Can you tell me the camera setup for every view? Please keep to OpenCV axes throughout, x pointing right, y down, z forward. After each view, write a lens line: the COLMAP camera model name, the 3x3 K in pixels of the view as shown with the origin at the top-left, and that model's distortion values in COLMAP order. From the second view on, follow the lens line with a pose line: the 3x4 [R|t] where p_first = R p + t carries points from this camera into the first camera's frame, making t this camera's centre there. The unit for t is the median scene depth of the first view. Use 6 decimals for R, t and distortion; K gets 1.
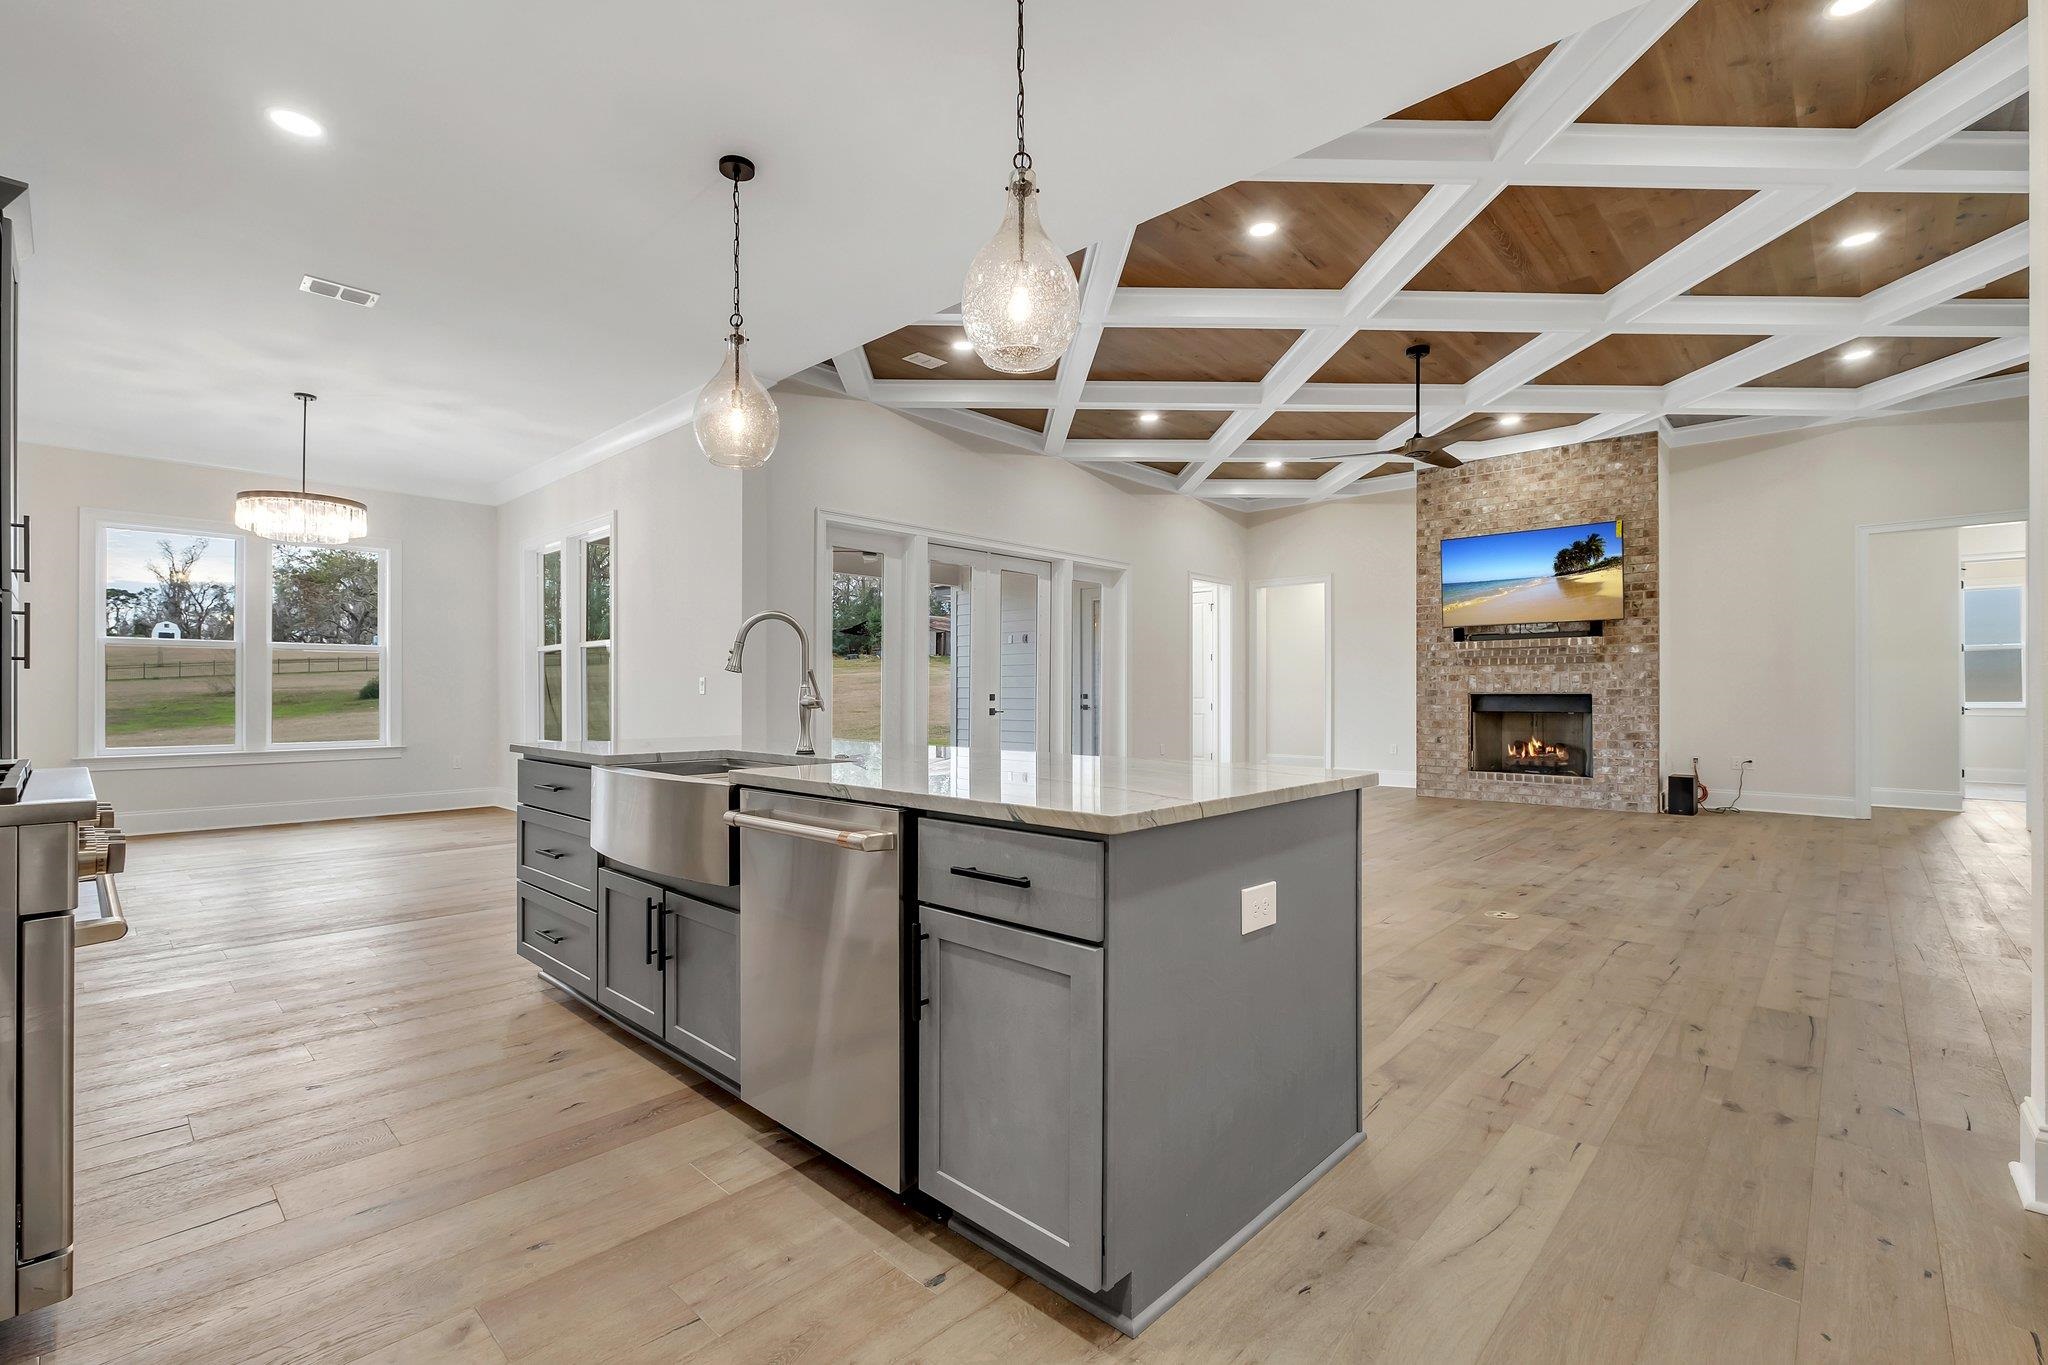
lens RADIAL K [[905.8, 0, 1012.8], [0, 905.8, 692.2], [0, 0, 1]] dist [-0.001569, -0.000381]
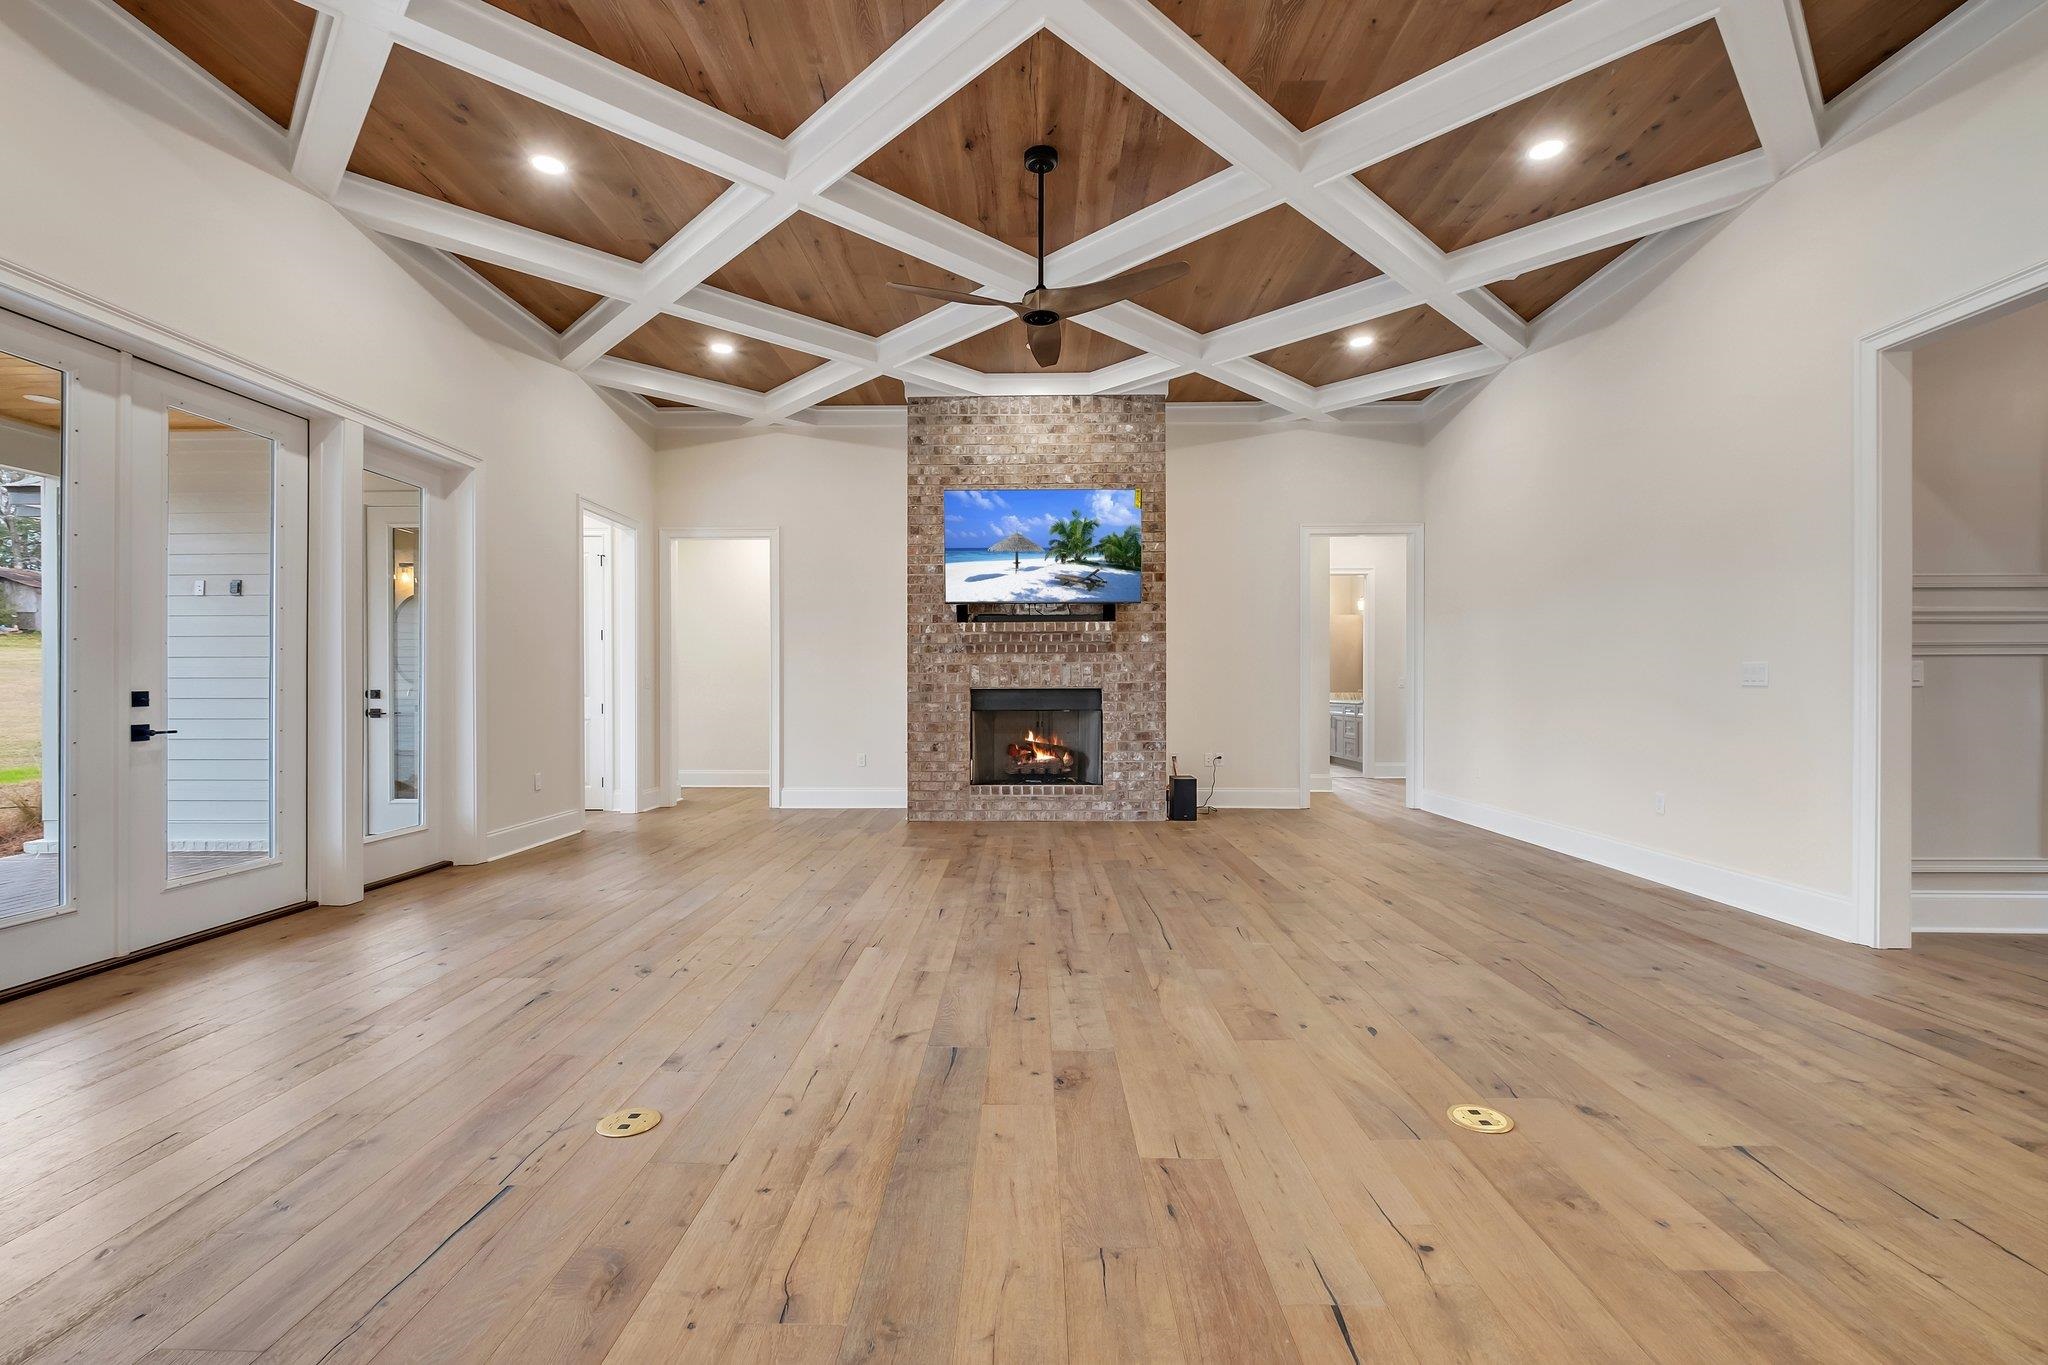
lens RADIAL K [[905.8, 0, 1012.8], [0, 905.8, 692.2], [0, 0, 1]] dist [-0.001569, -0.000381]
pose [[0.746443, -0.004349, 0.665435, 0.000642], [0.000499, 0.999982, 0.005976, 0.000231], [-0.665449, -0.004129, 0.746432, 0.395553]]
